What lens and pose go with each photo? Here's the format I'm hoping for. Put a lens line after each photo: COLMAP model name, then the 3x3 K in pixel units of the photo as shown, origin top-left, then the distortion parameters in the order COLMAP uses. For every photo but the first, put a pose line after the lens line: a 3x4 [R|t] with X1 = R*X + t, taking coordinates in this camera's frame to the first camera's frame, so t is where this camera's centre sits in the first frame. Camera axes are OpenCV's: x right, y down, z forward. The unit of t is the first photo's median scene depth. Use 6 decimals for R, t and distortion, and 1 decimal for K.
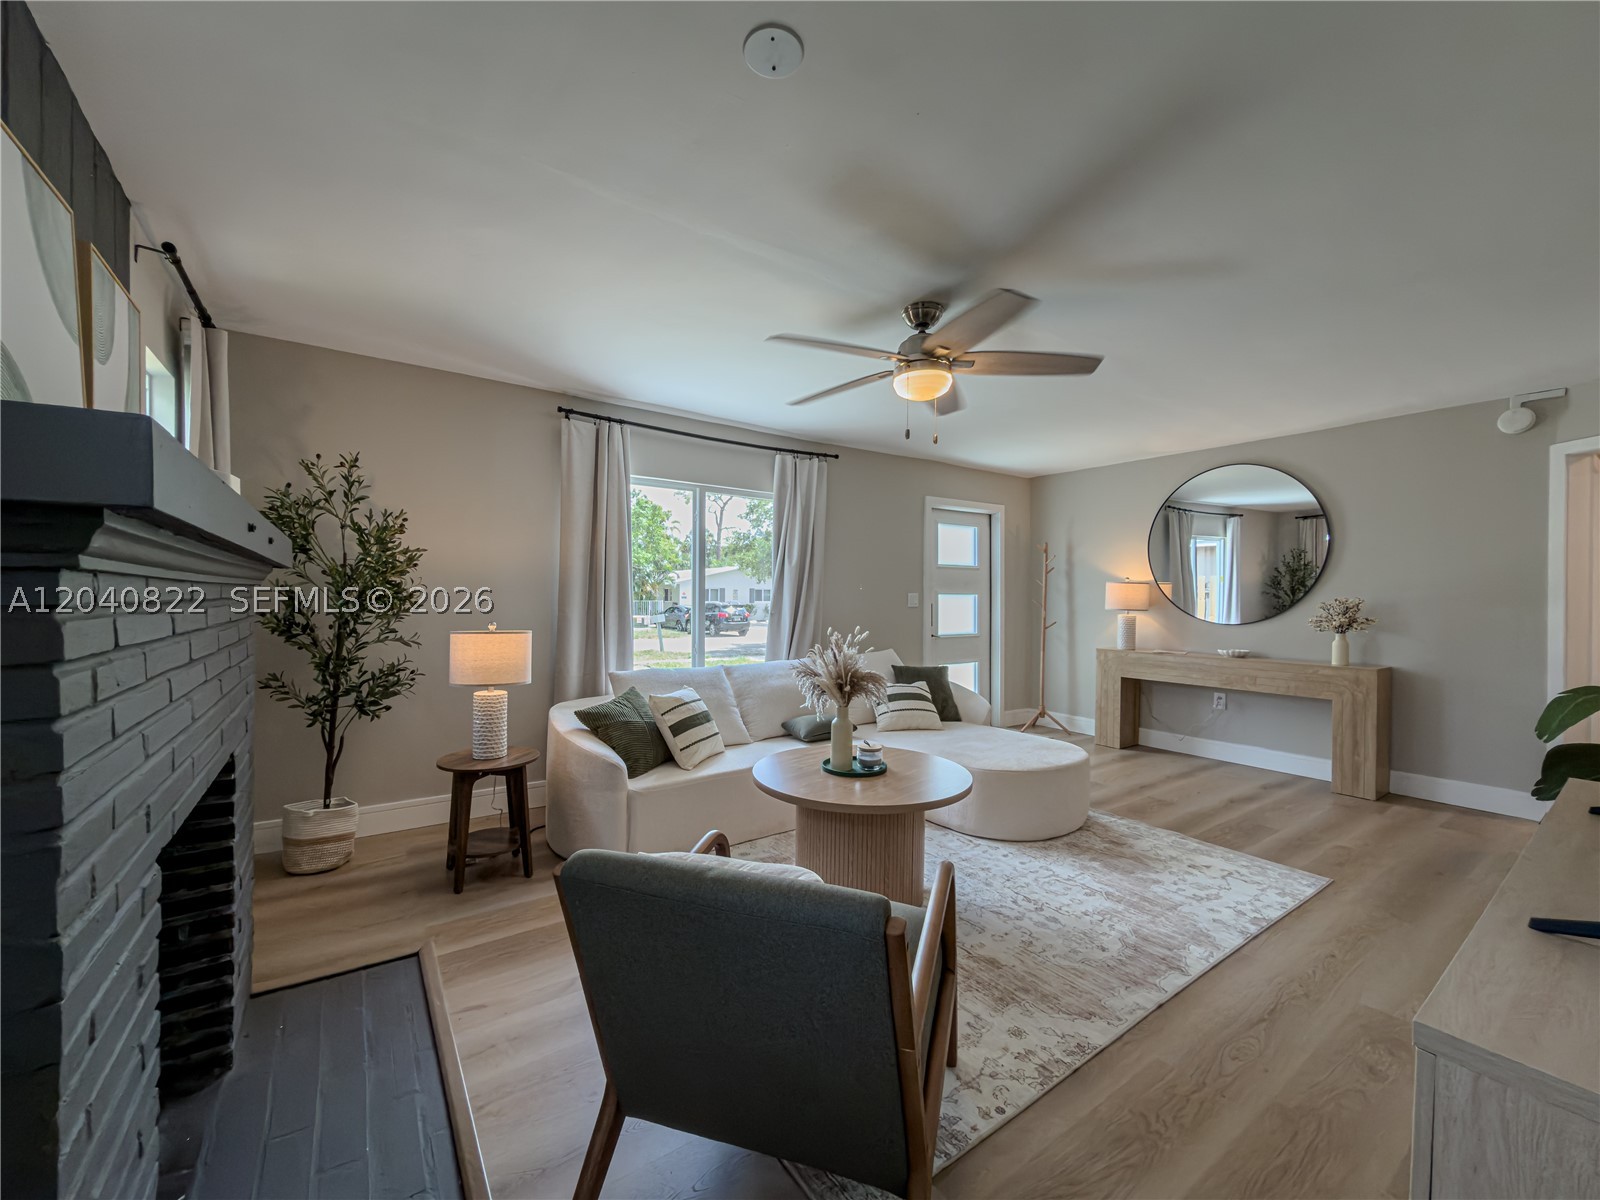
lens RADIAL K [[642.2, 0, 798.8], [0, 642.2, 601.4], [0, 0, 1]] dist [-0.002329, -0.000219]
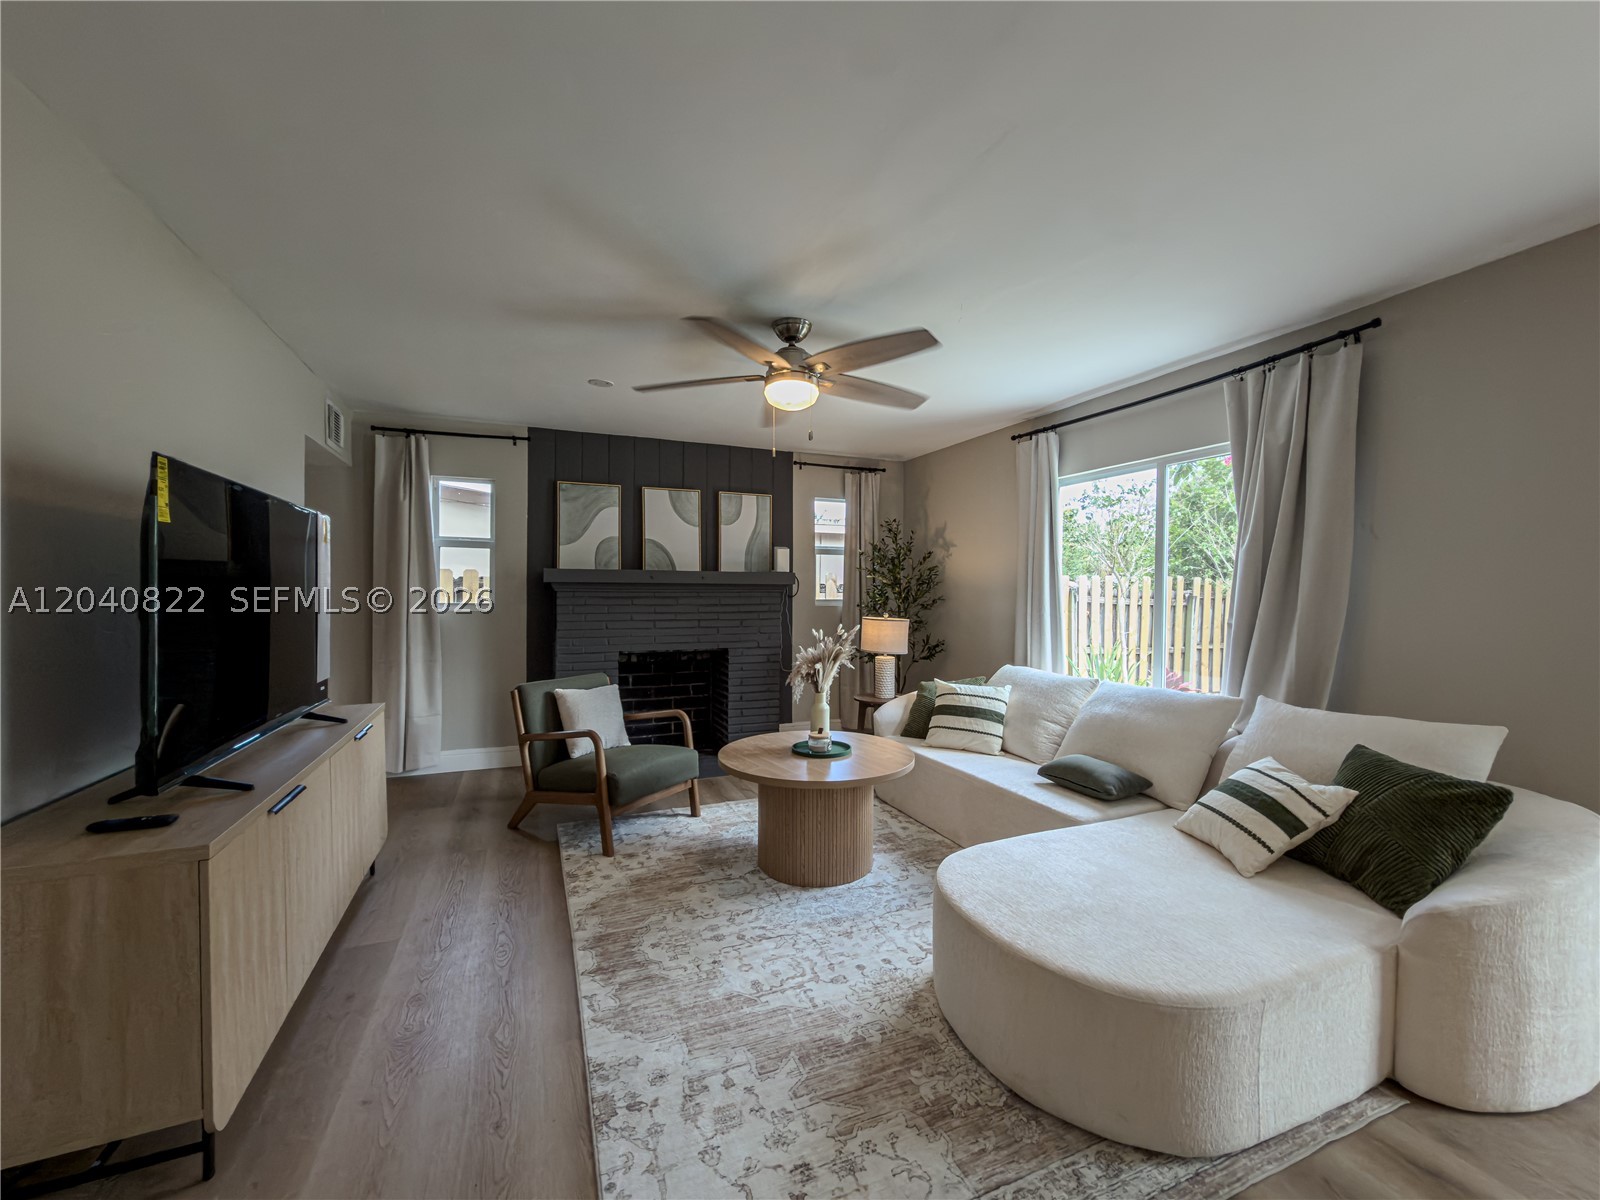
lens RADIAL K [[641.7, 0, 797.6], [0, 641.7, 603.2], [0, 0, 1]] dist [-0.001675, -0.000365]
pose [[-0.219874, 0.008061, -0.975495, 0.855781], [-0.014160, 0.999834, 0.011454, -0.004380], [0.975425, 0.016332, -0.219724, 0.874993]]
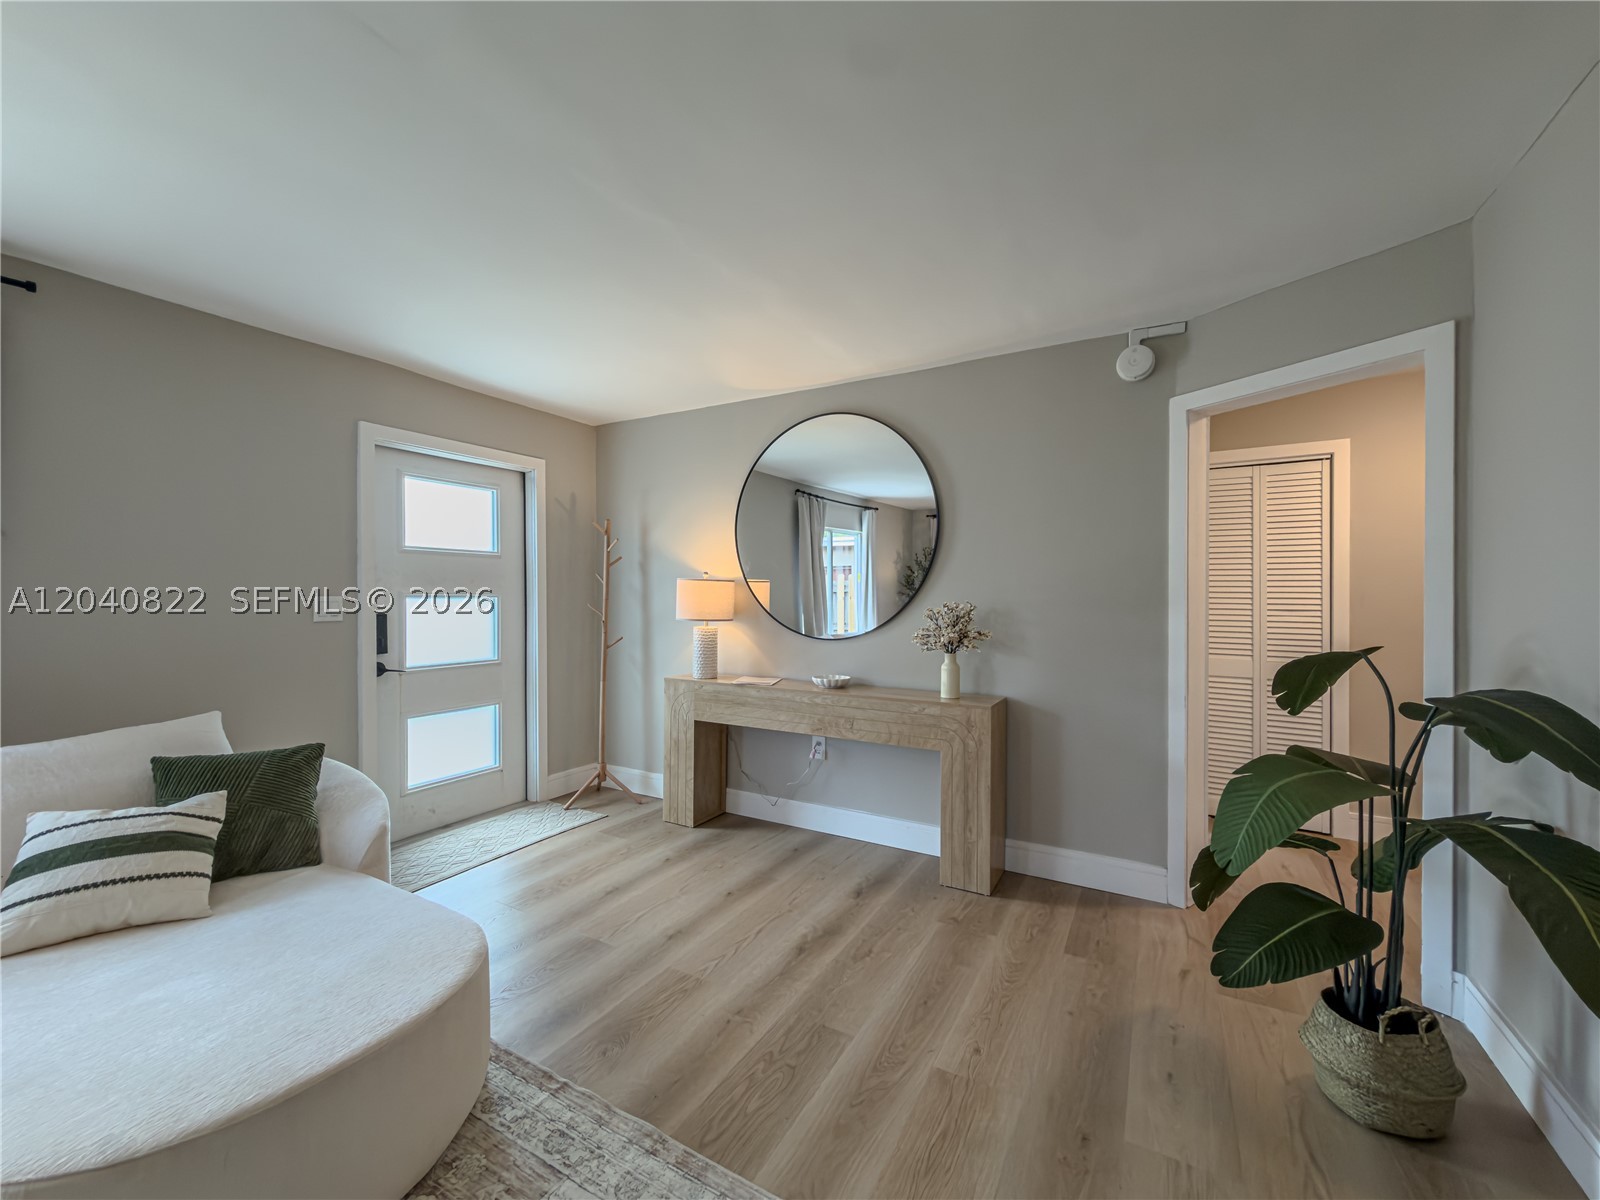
lens RADIAL K [[641.8, 0, 800.0], [0, 641.8, 600.0], [0, 0, 1]] dist [-0.000627, 0.000004]
pose [[0.903668, -0.005820, 0.428194, 0.450903], [0.005447, 0.999983, 0.002097, -0.012500], [-0.428199, 0.000437, 0.903684, 0.495786]]
